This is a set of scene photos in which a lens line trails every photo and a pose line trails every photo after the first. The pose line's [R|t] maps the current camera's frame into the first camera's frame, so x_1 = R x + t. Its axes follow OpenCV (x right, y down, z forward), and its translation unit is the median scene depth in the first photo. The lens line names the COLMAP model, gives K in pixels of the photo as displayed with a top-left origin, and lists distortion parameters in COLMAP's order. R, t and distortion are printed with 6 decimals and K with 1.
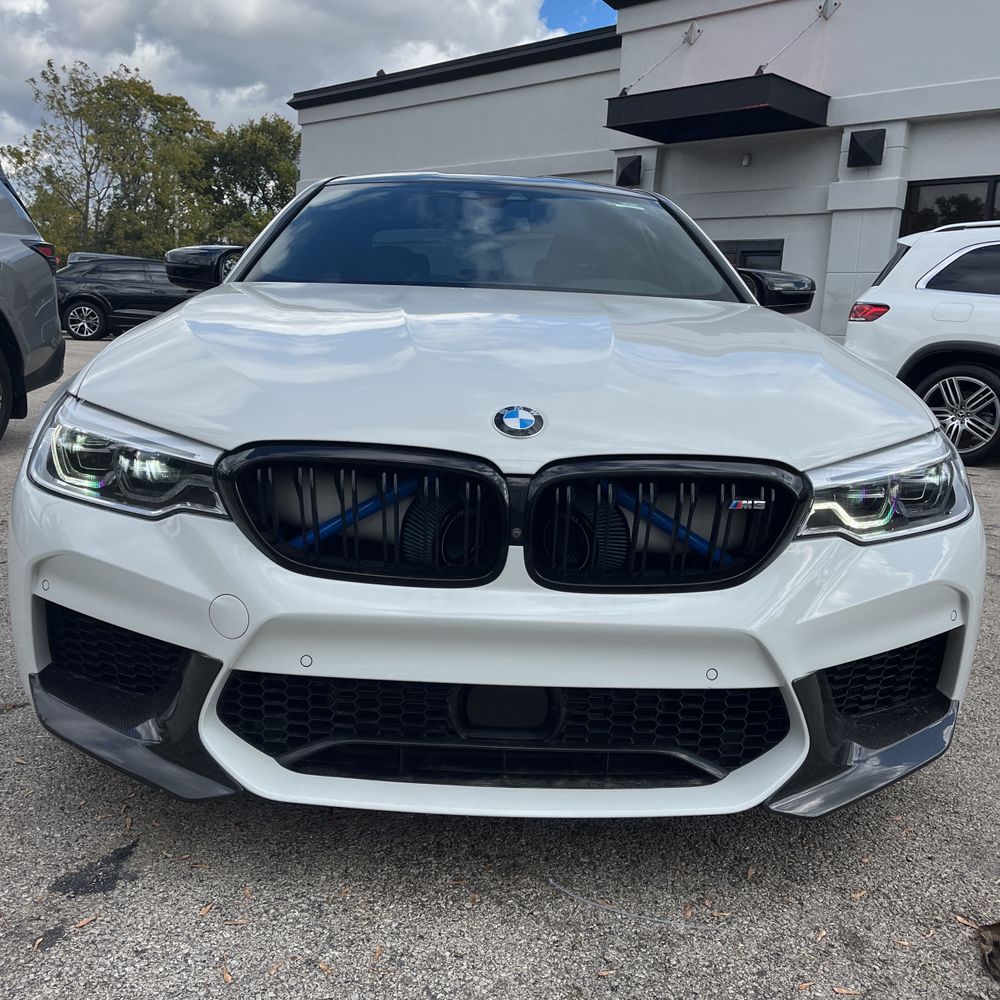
lens RADIAL K [[1018.0, 0, 494.2], [0, 1018.0, 492.9], [0, 0, 1]] dist [0.028508, 0.000000]
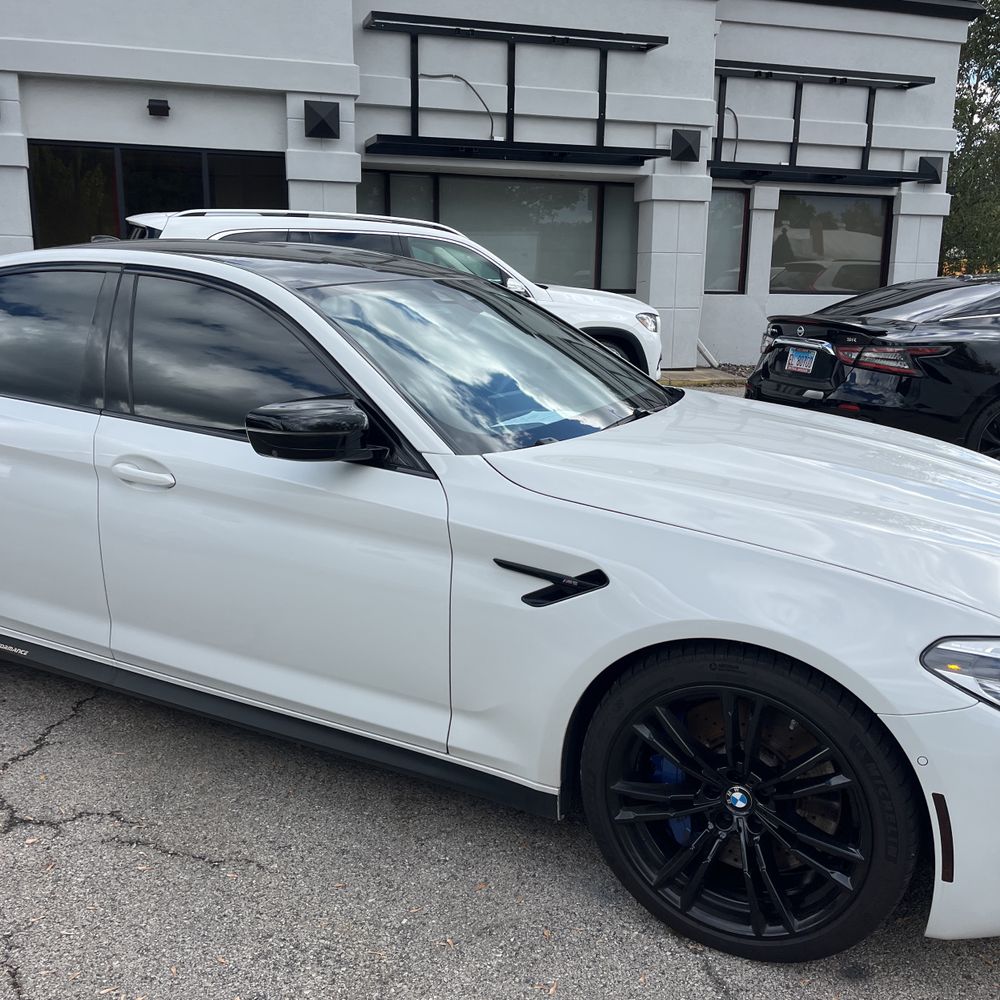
lens RADIAL K [[1018.0, 0, 509.7], [0, 1018.0, 483.8], [0, 0, 1]] dist [0.028508, 0.000000]
pose [[0.464069, -0.224002, 0.857008, -0.271247], [0.148343, 0.973487, 0.174119, -0.090454], [-0.873289, 0.046328, 0.484994, 0.161784]]
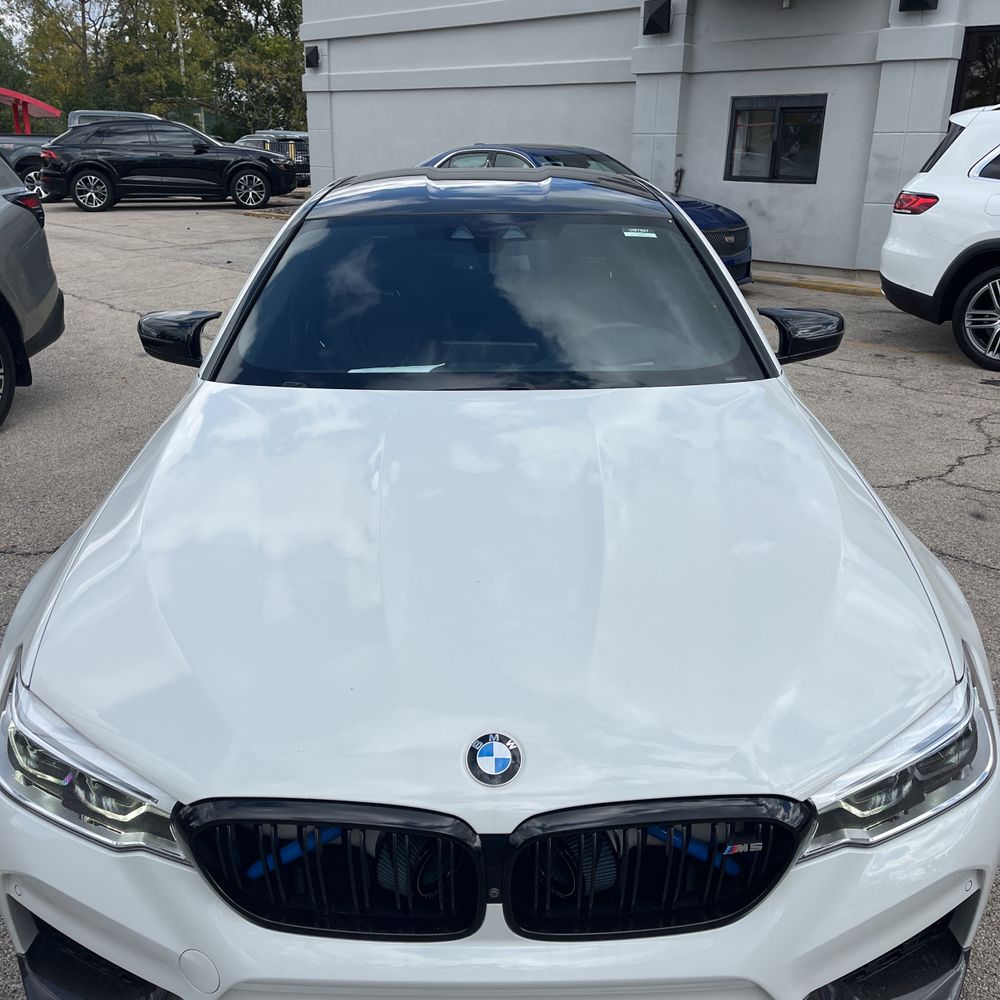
lens RADIAL K [[1018.0, 0, 499.0], [0, 1018.0, 502.4], [0, 0, 1]] dist [0.028508, 0.000000]
pose [[0.998740, -0.034598, -0.036337, 0.010880], [0.040663, 0.982414, 0.182232, -0.072257], [0.029394, -0.183480, 0.982584, 0.020865]]
